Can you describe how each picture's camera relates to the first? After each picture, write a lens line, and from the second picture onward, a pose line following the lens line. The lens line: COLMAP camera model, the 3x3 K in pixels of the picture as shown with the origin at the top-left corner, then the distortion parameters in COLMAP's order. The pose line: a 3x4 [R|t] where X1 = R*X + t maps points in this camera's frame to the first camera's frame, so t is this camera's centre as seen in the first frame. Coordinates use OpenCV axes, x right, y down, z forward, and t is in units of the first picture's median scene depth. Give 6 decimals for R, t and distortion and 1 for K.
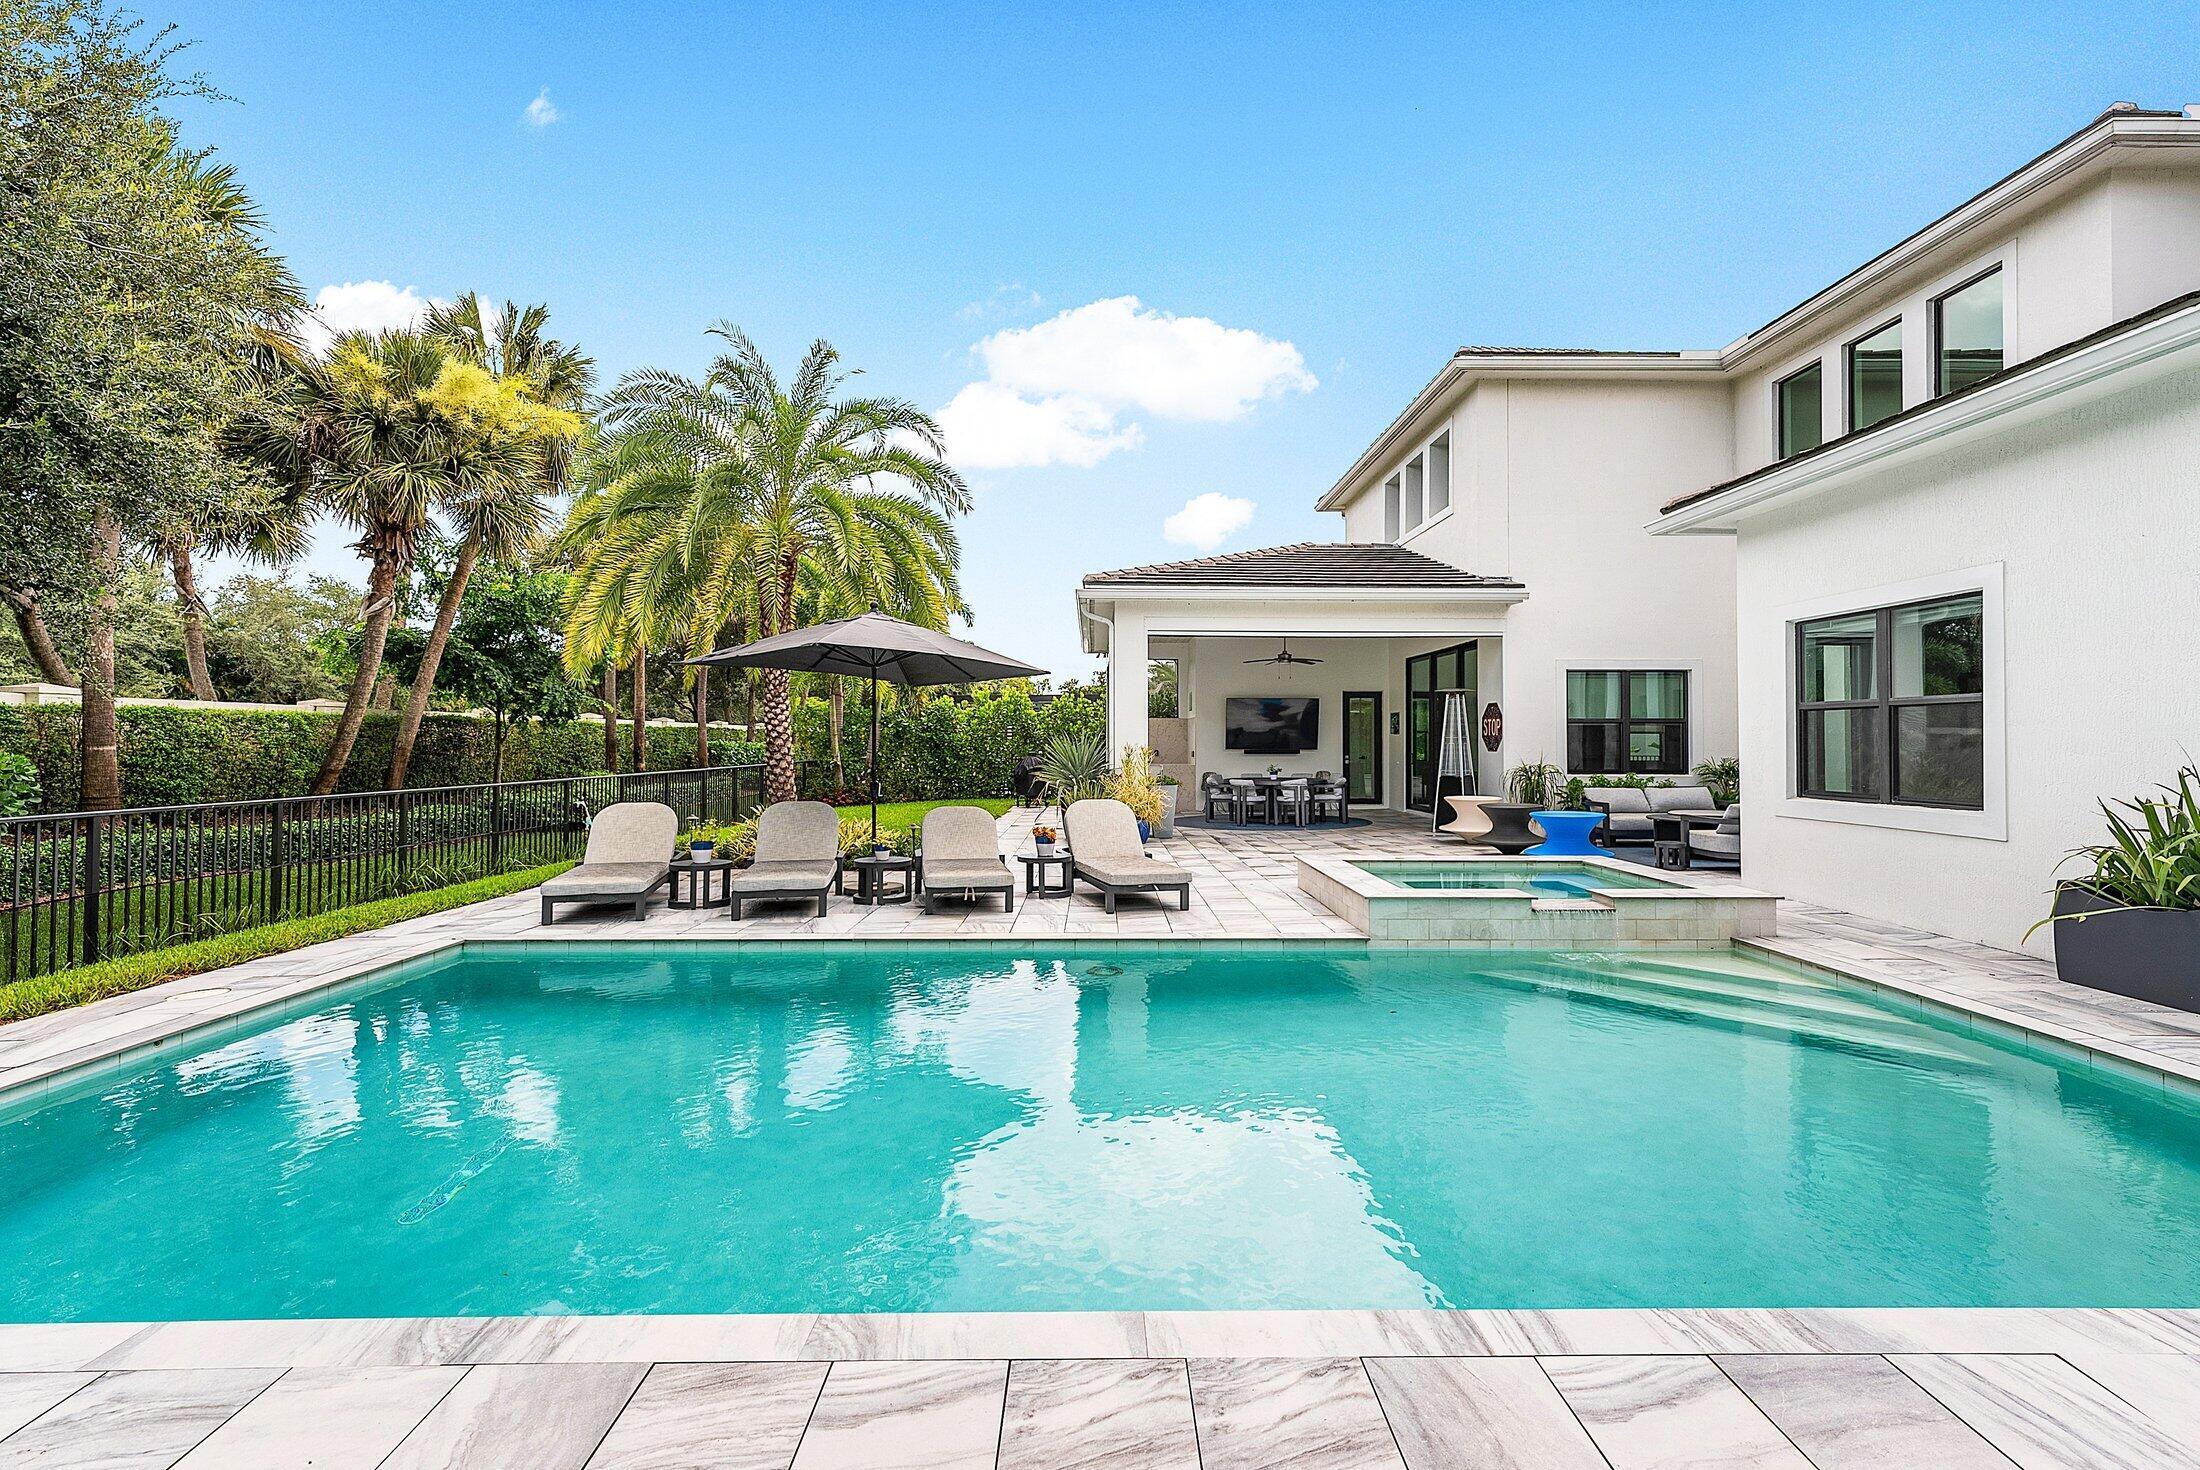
lens RADIAL K [[960.9, 0, 1103.4], [0, 960.9, 728.0], [0, 0, 1]] dist [0.010519, -0.000448]
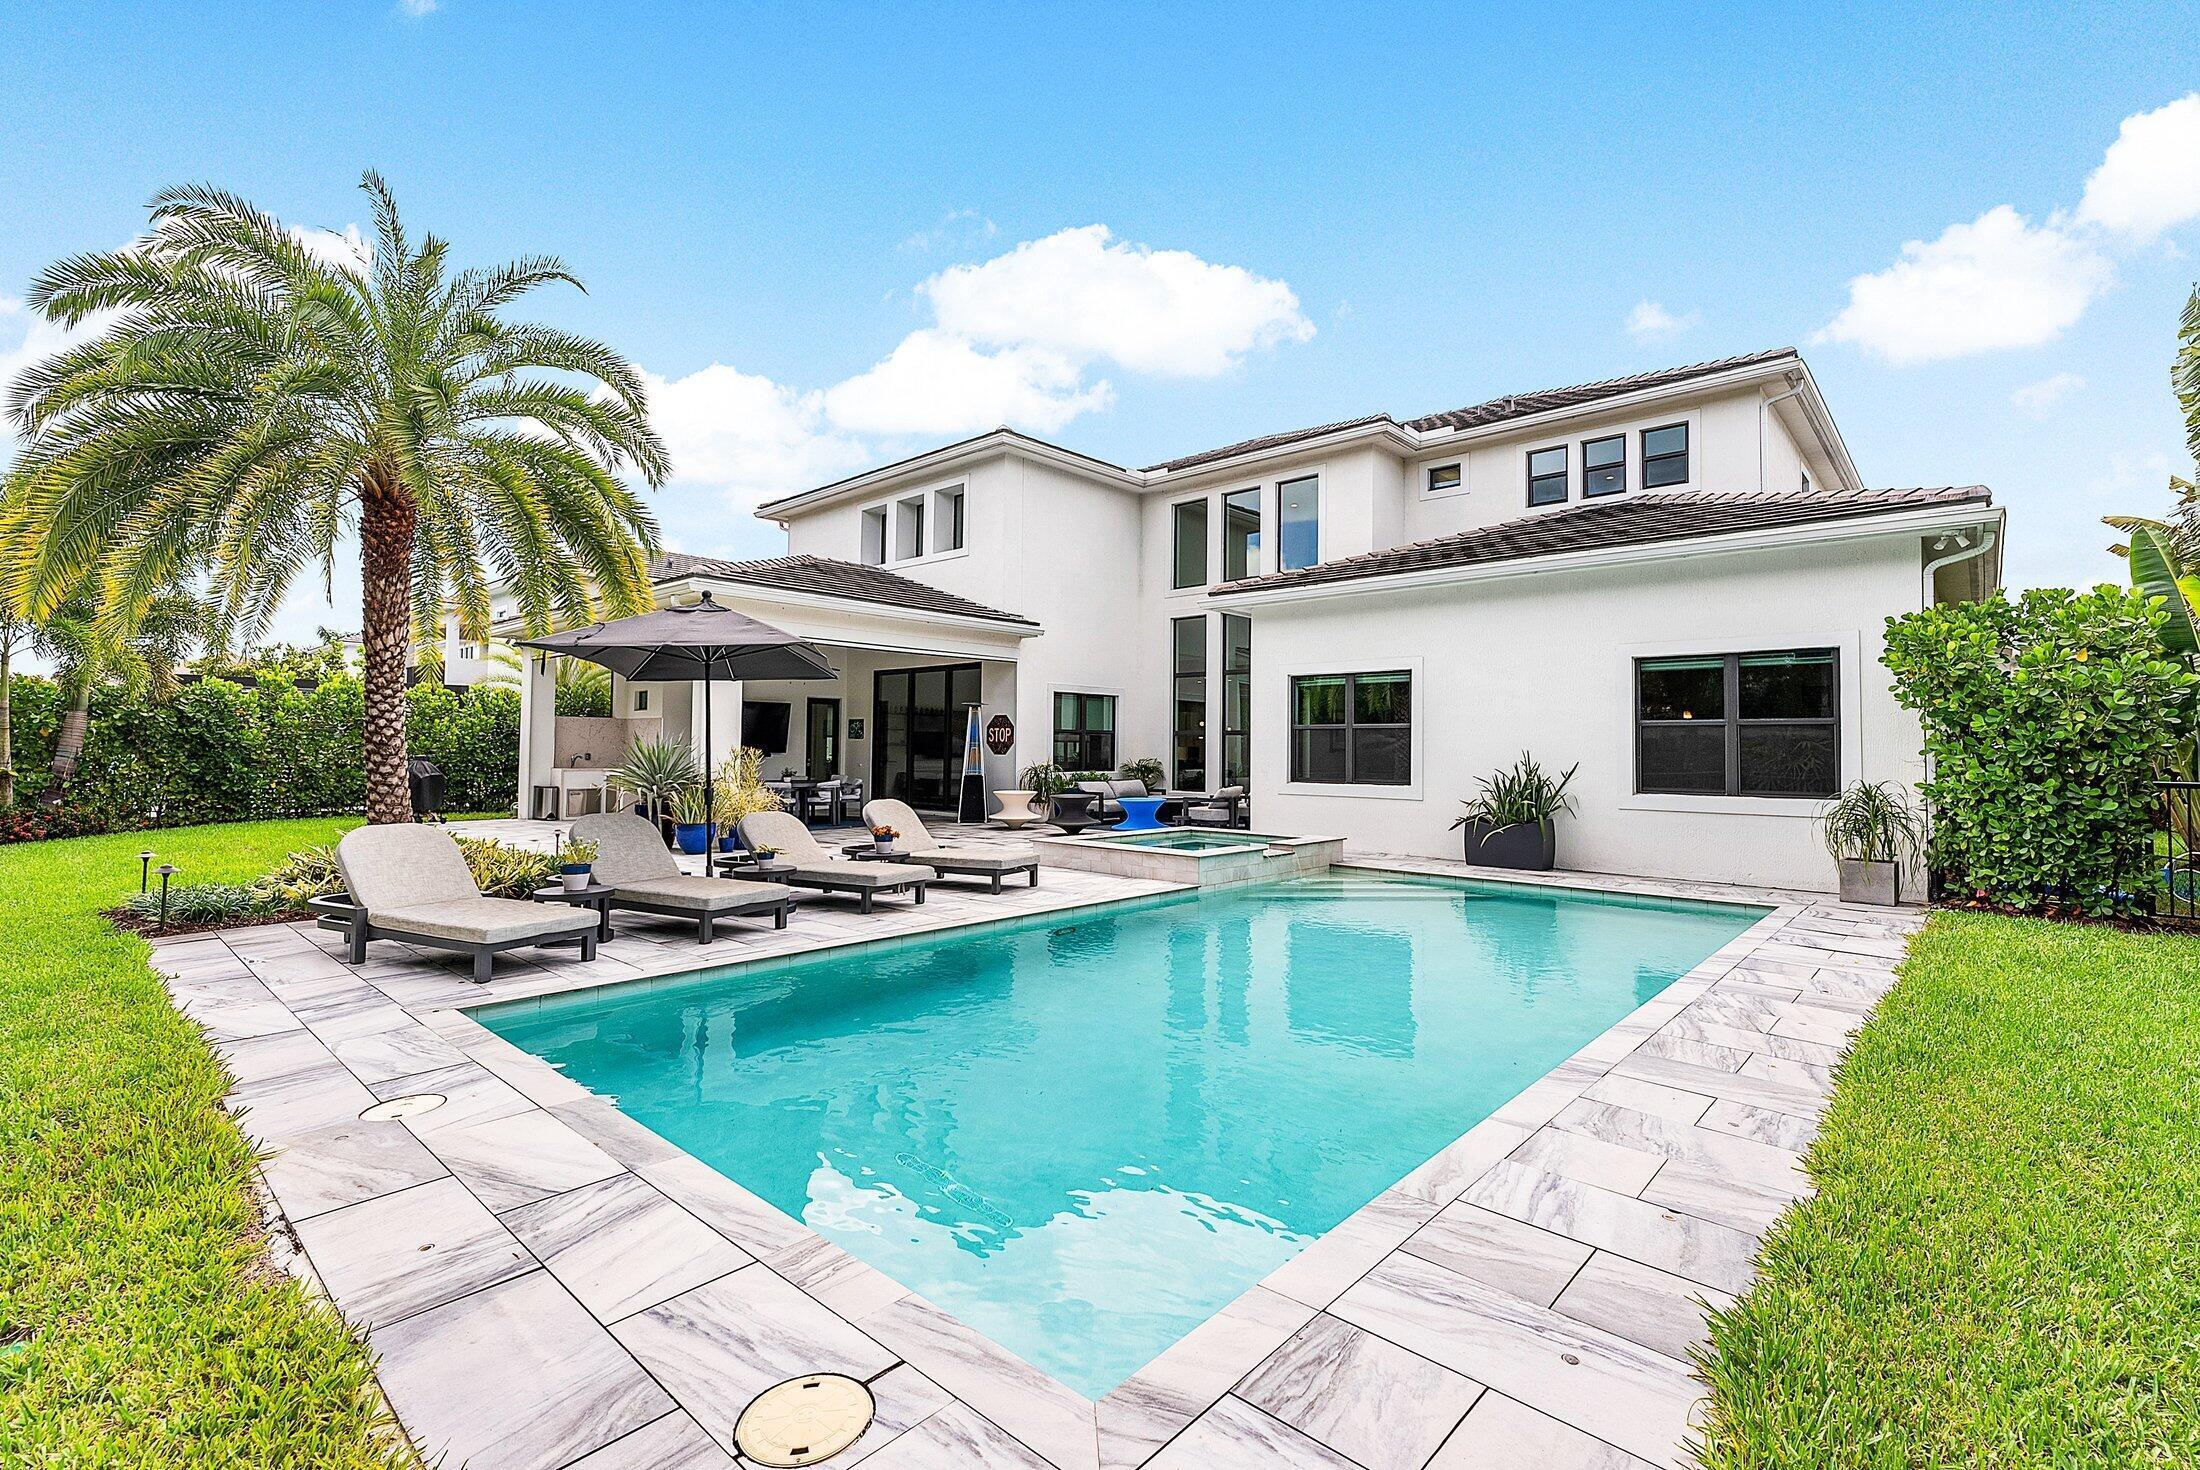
lens RADIAL K [[960.9, 0, 1108.4], [0, 960.9, 738.4], [0, 0, 1]] dist [0.010519, -0.000448]
pose [[0.679573, 0.011563, 0.733517, -0.448277], [-0.015789, 0.999875, -0.001135, 0.002794], [-0.733438, -0.010810, 0.679670, 0.071508]]
